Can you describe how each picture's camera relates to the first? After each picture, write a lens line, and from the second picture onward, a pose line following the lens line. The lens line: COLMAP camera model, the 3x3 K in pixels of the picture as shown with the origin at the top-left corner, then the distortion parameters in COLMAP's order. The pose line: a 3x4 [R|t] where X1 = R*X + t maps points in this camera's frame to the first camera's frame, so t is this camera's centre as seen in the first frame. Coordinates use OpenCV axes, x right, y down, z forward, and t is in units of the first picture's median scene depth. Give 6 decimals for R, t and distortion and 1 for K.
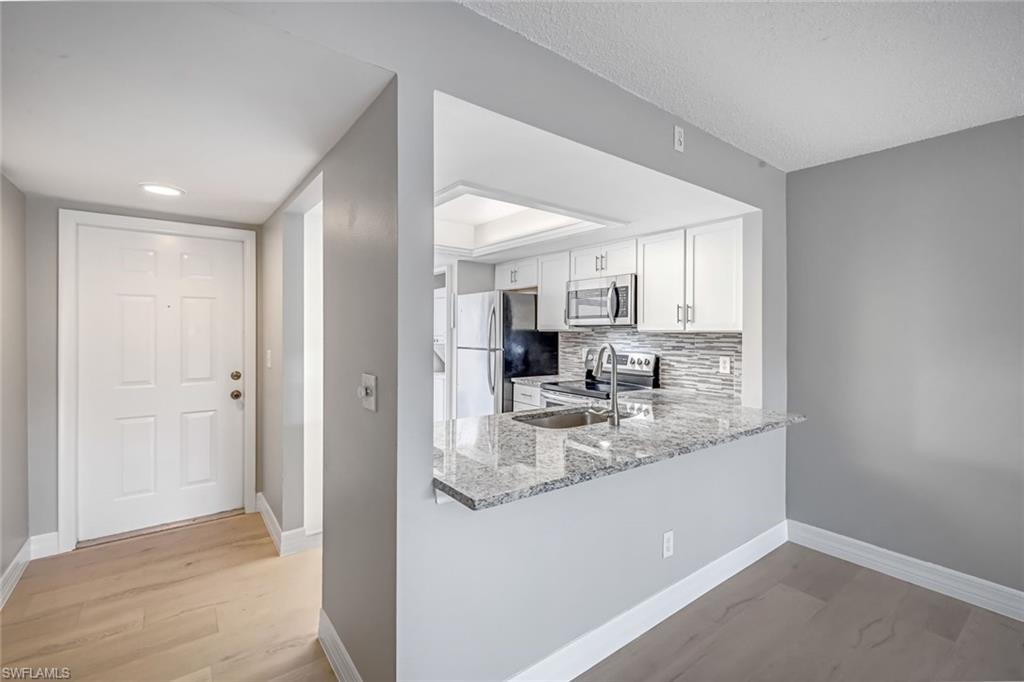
lens RADIAL K [[453.3, 0, 512.5], [0, 453.3, 329.2], [0, 0, 1]] dist [-0.002478, -0.000034]
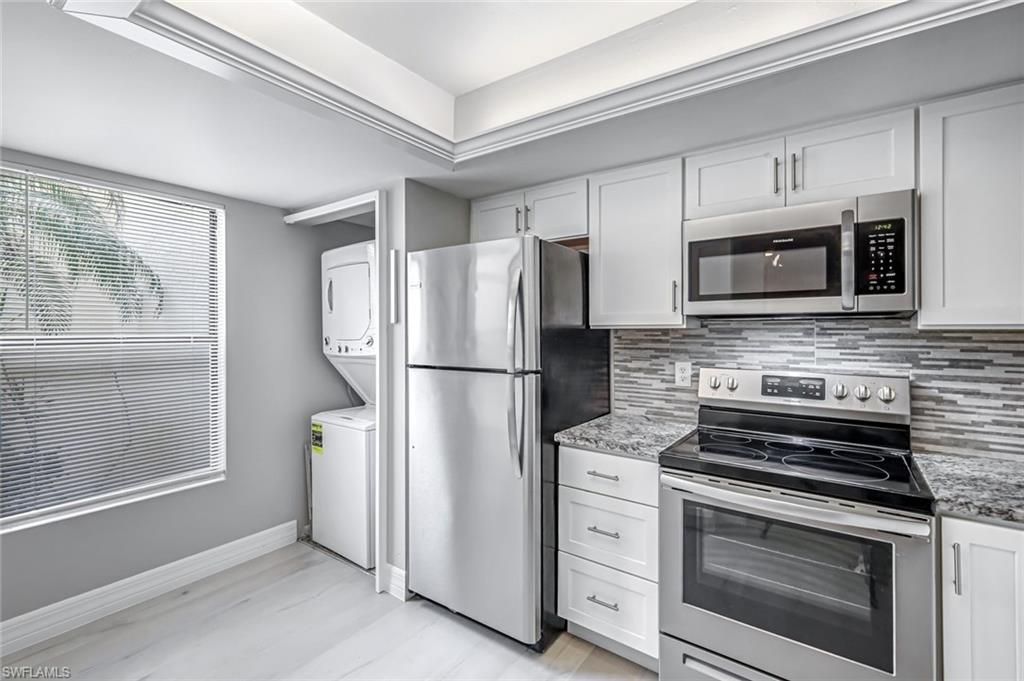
lens RADIAL K [[453.3, 0, 512.5], [0, 453.3, 328.7], [0, 0, 1]] dist [-0.002478, -0.000034]
pose [[0.957849, -0.009330, 0.287122, -0.172237], [0.007620, 0.999946, 0.007071, 0.000065], [-0.287172, -0.004585, 0.957868, 0.587643]]
